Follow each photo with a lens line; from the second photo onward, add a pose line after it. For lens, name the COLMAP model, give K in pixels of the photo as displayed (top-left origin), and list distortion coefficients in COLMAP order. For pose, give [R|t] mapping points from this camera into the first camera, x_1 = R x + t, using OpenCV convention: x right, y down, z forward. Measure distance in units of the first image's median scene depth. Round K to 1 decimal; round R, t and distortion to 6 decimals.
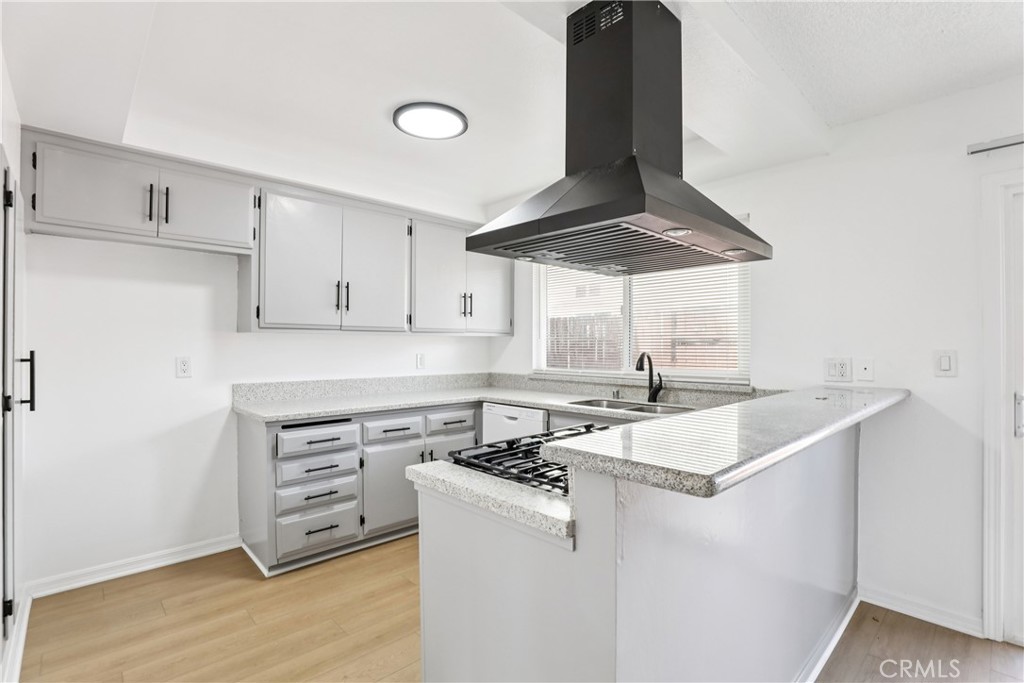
lens RADIAL K [[472.2, 0, 516.5], [0, 472.2, 341.8], [0, 0, 1]] dist [-0.024214, 0.000466]
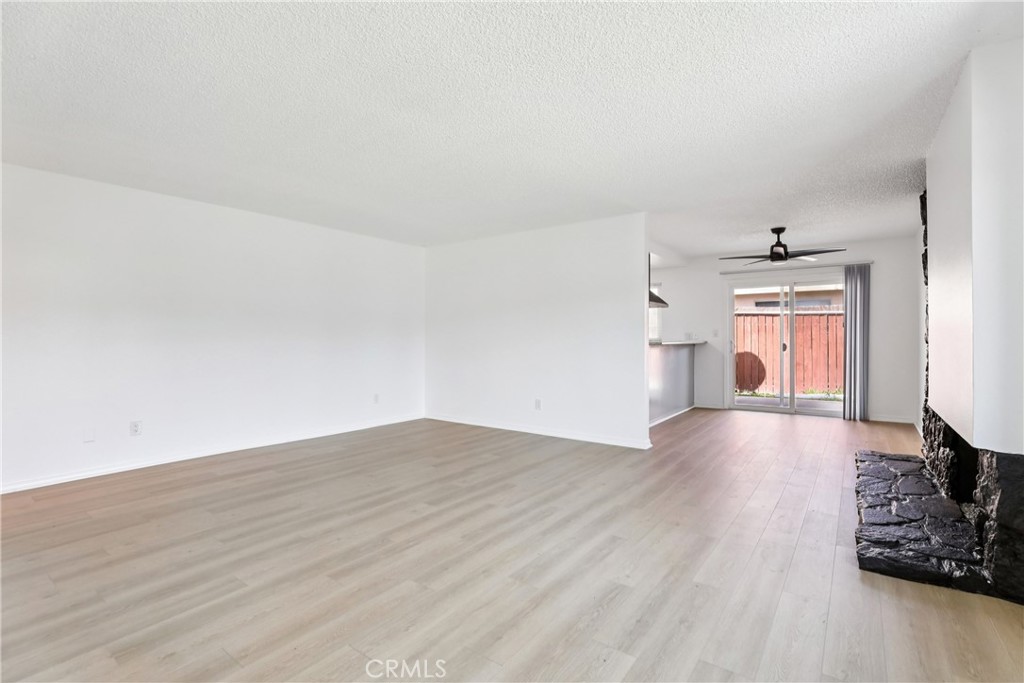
lens RADIAL K [[472.2, 0, 522.7], [0, 472.2, 339.0], [0, 0, 1]] dist [-0.024214, 0.000466]
pose [[0.981818, -0.002803, 0.189805, -1.231847], [0.000799, 0.999943, 0.010633, 0.056837], [-0.189824, -0.010288, 0.981764, -2.325912]]
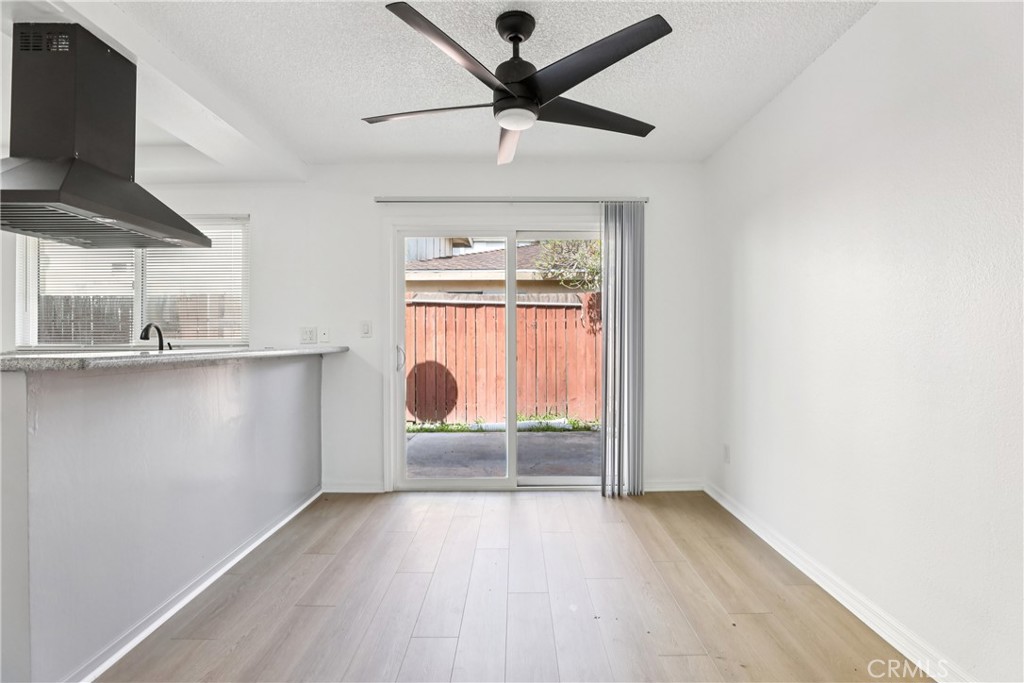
lens RADIAL K [[472.2, 0, 519.4], [0, 472.2, 340.4], [0, 0, 1]] dist [-0.024214, 0.000466]
pose [[0.679852, -0.002468, 0.733345, 0.094317], [-0.006509, 0.999935, 0.009400, 0.070281], [-0.733320, -0.011164, 0.679791, -0.537044]]
